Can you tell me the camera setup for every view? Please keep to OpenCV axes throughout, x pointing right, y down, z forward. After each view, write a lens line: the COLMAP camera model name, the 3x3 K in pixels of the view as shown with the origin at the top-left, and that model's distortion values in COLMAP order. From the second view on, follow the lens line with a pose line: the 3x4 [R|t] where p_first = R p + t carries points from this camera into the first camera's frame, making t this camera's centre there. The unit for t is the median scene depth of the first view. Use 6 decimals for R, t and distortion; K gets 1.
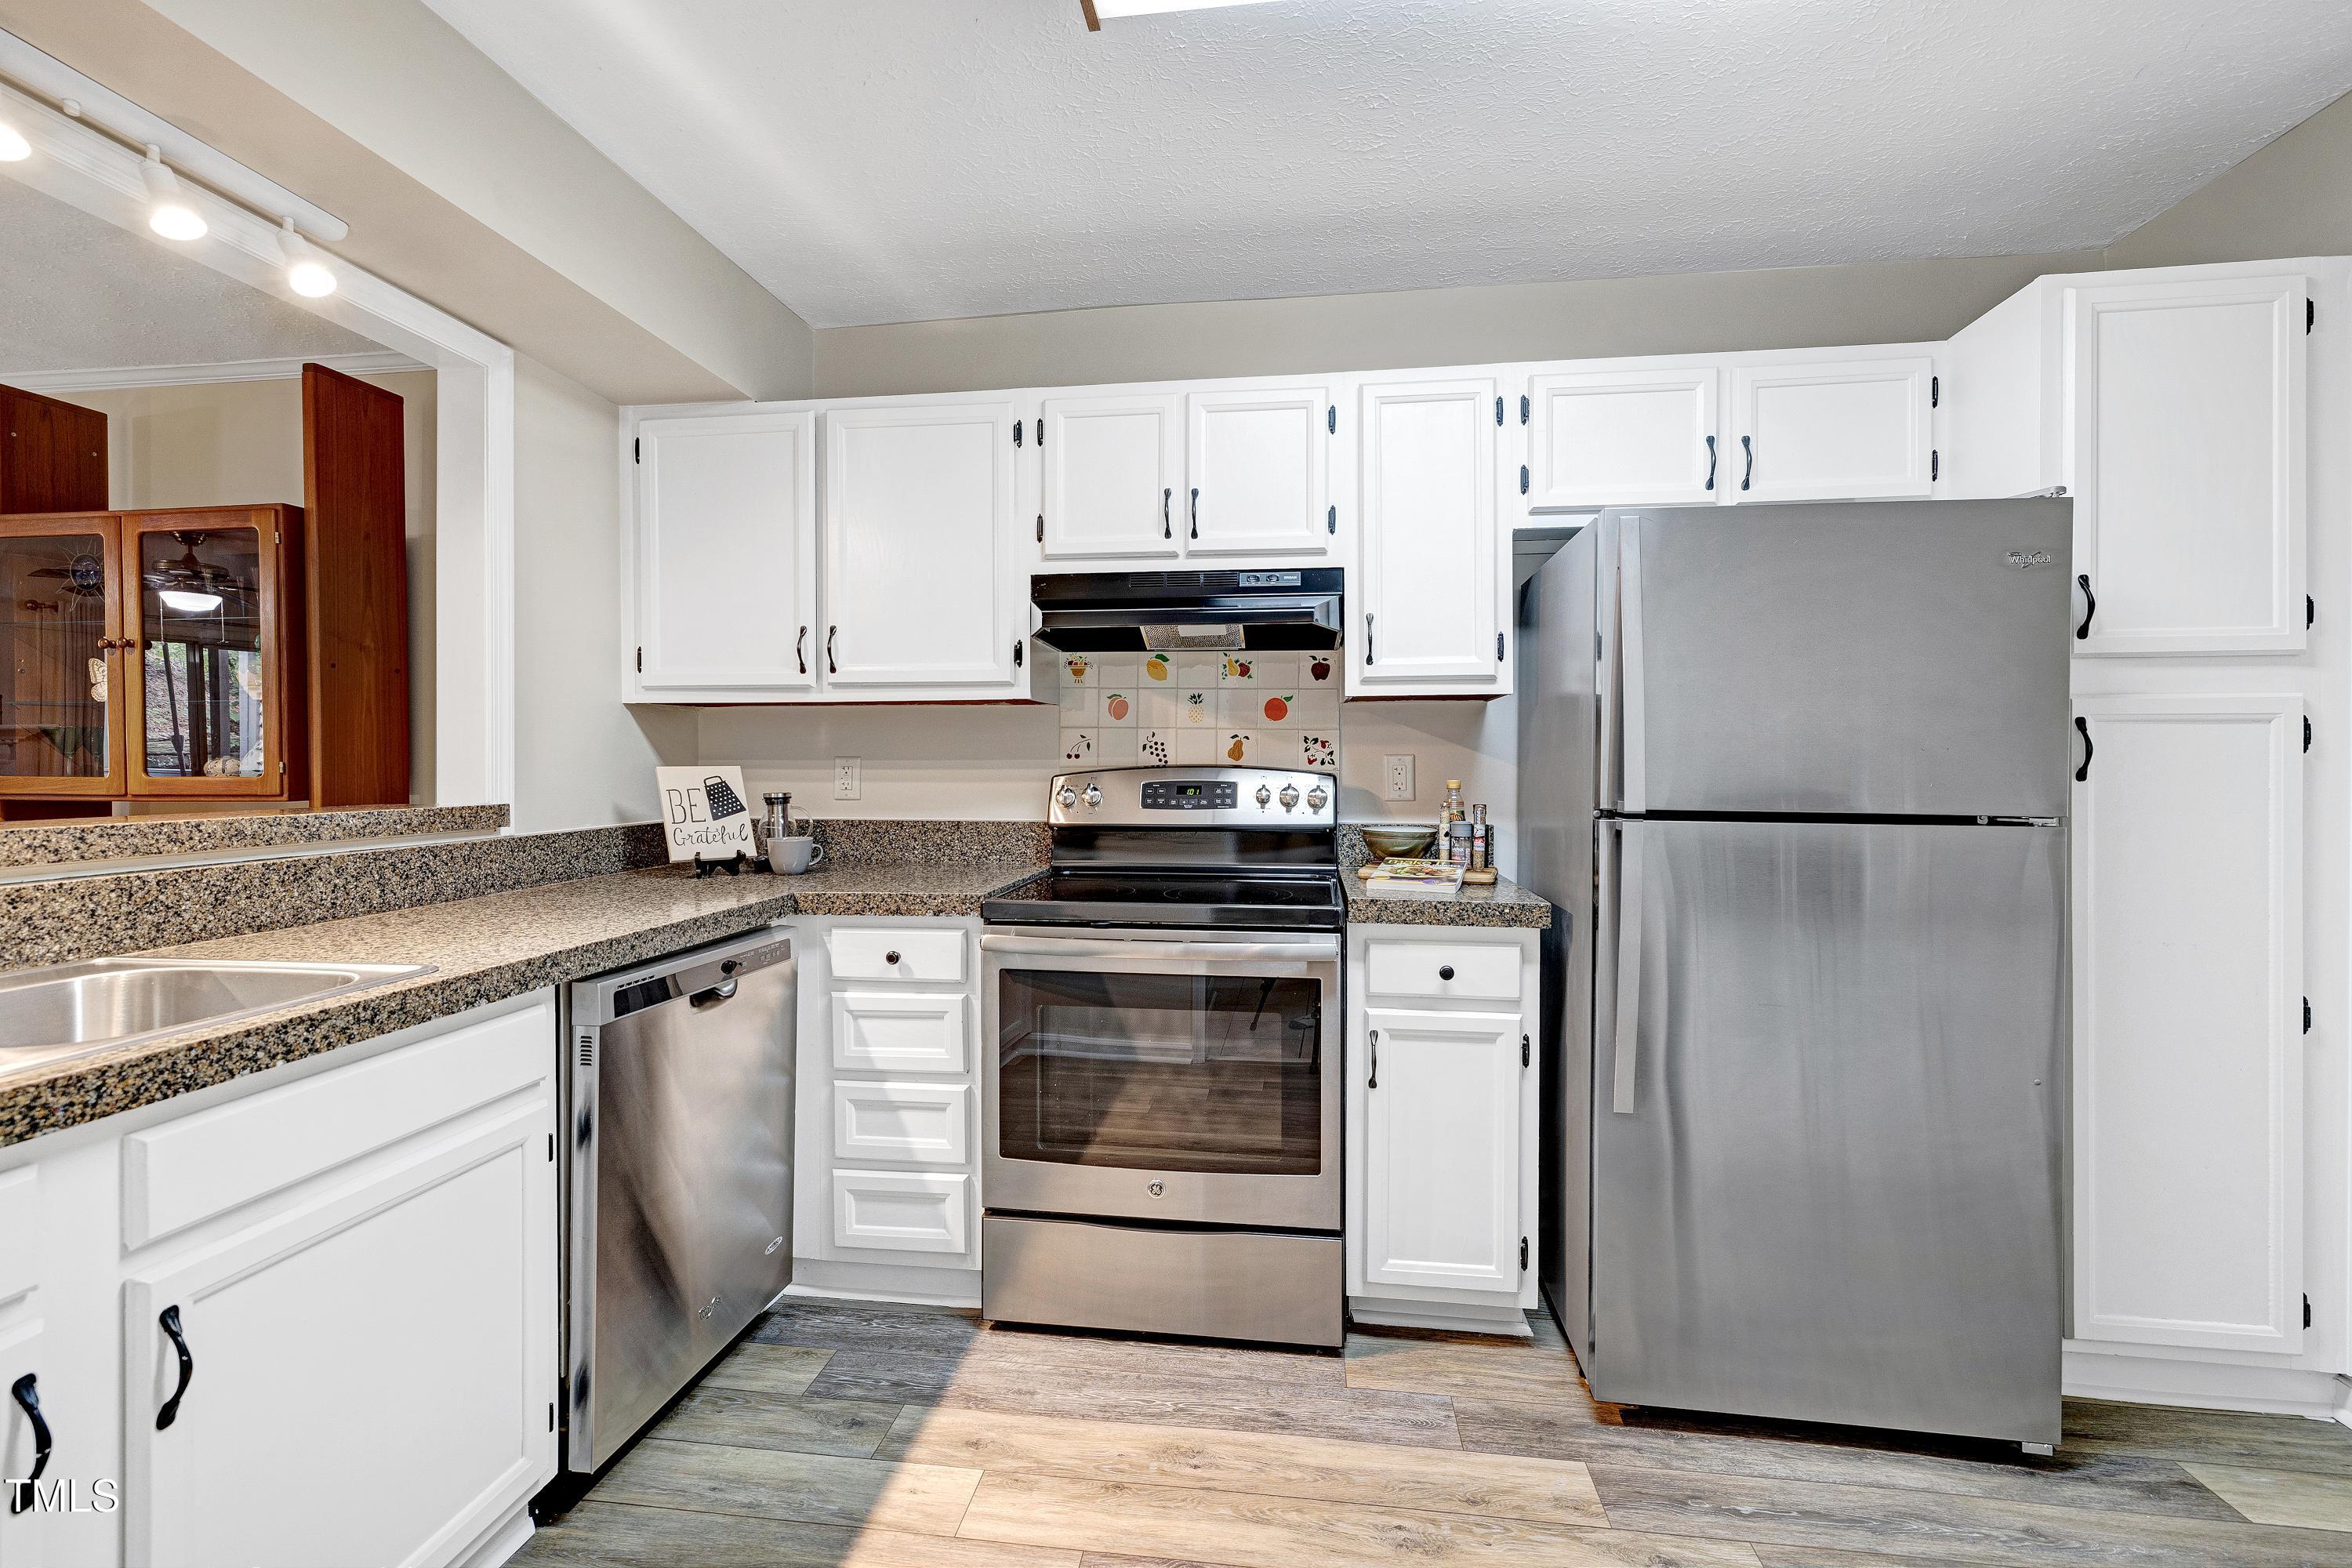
lens RADIAL K [[1009.2, 0, 1167.5], [0, 1009.2, 764.8], [0, 0, 1]] dist [0.008092, 0.000357]
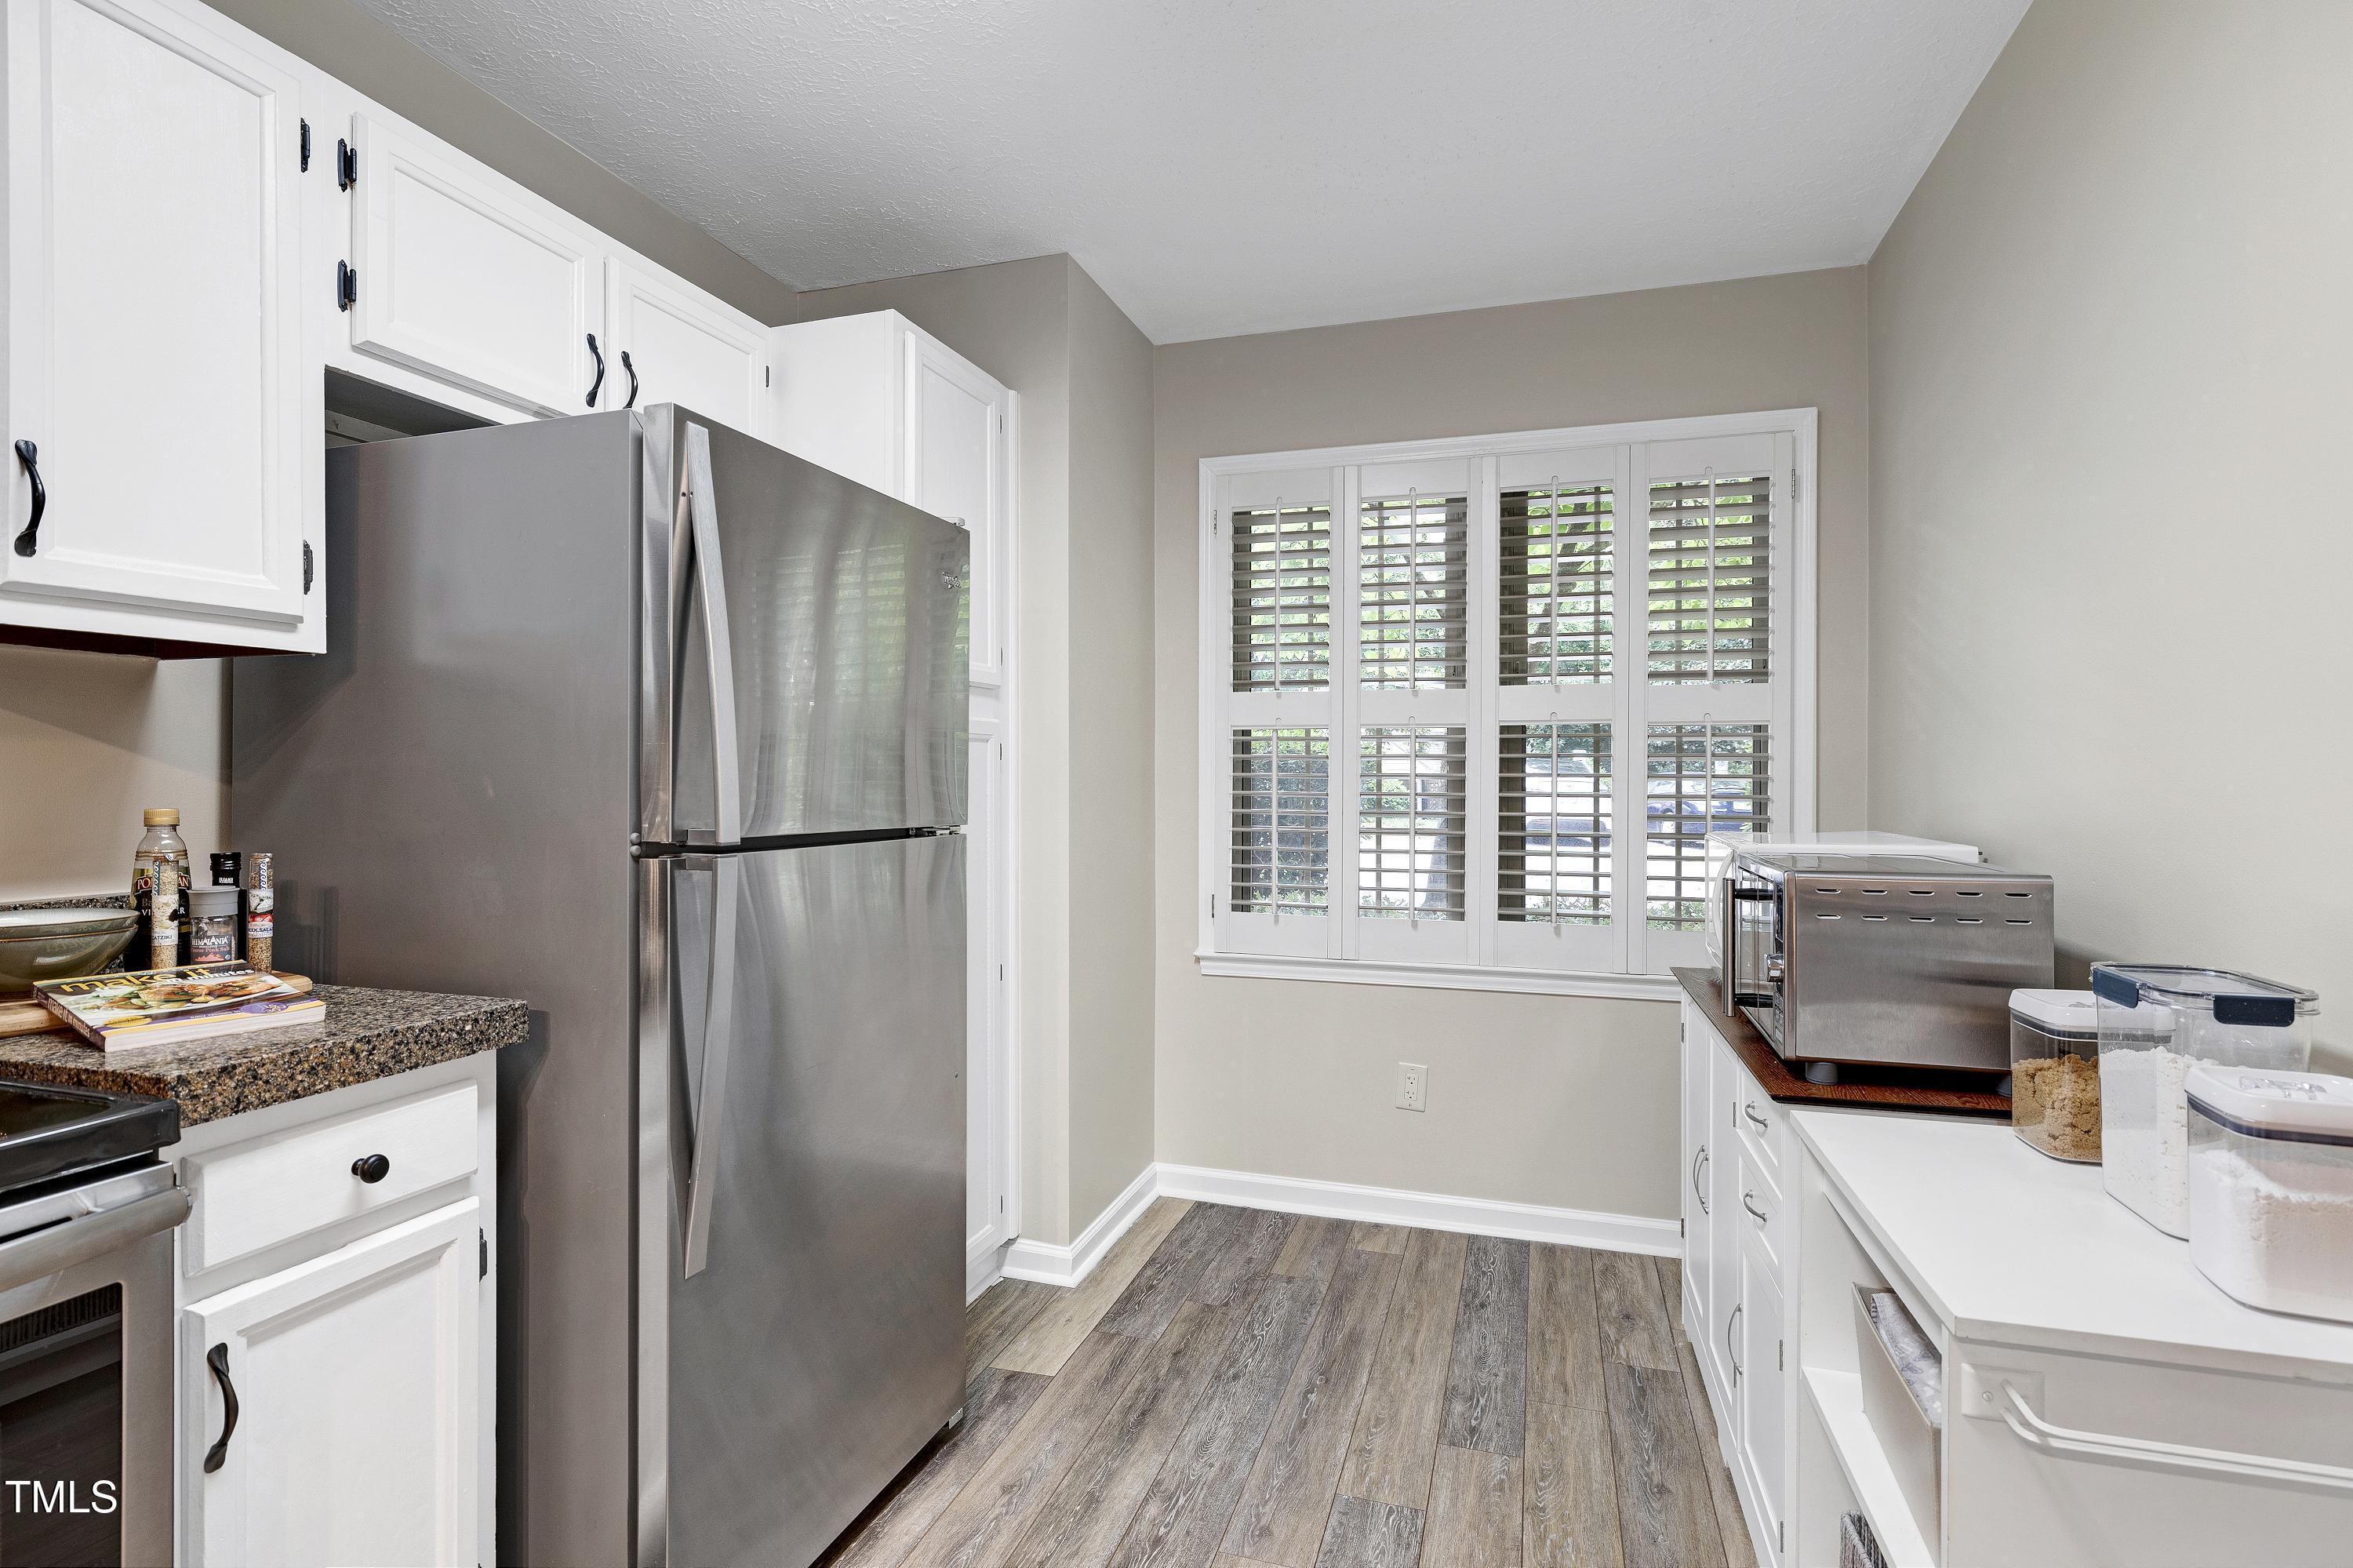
lens RADIAL K [[1164.2, 0, 1176.5], [0, 1164.2, 784.0], [0, 0, 1]] dist [-0.000738, 0.000220]
pose [[0.177476, -0.008835, 0.984086, -0.233615], [0.004320, 0.999957, 0.008198, -0.000394], [-0.984116, 0.002797, 0.177506, 0.438154]]
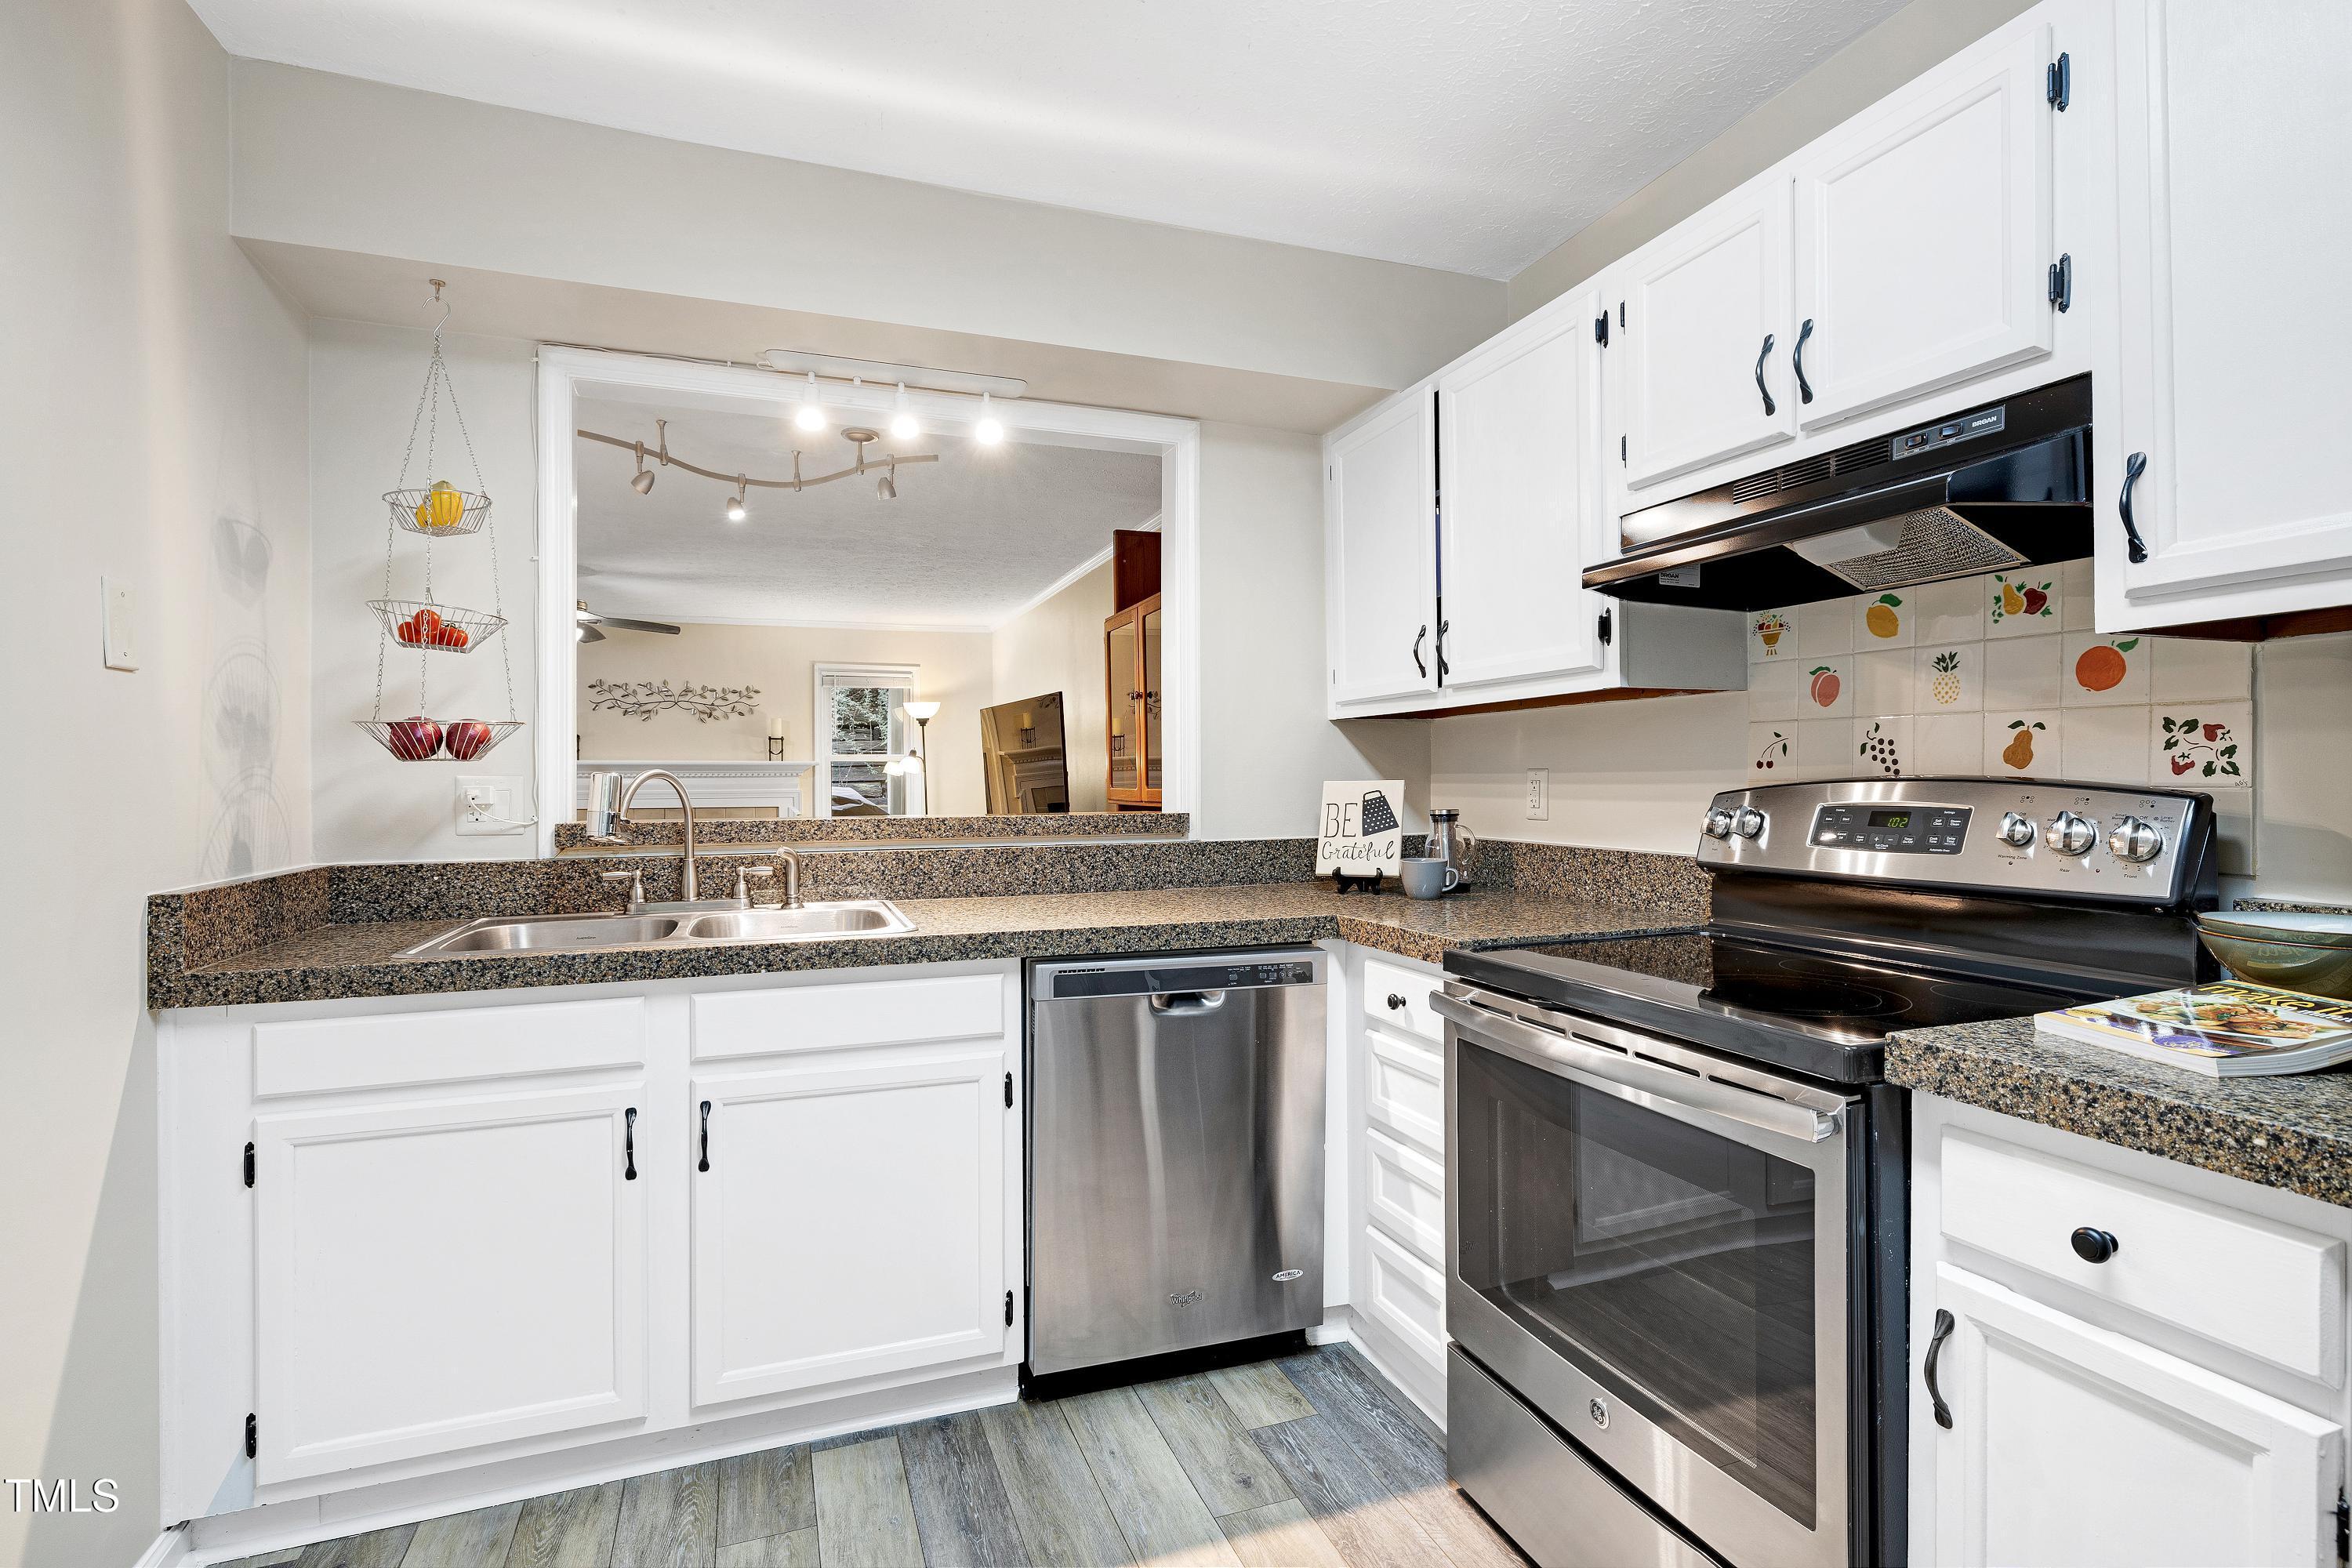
lens RADIAL K [[1114.2, 0, 1172.2], [0, 1114.2, 778.2], [0, 0, 1]] dist [-0.004102, 0.001101]
pose [[0.469269, -0.003721, -0.883048, 0.479949], [0.003356, 0.999991, -0.002430, 0.001459], [0.883049, -0.001823, 0.469277, 0.385963]]
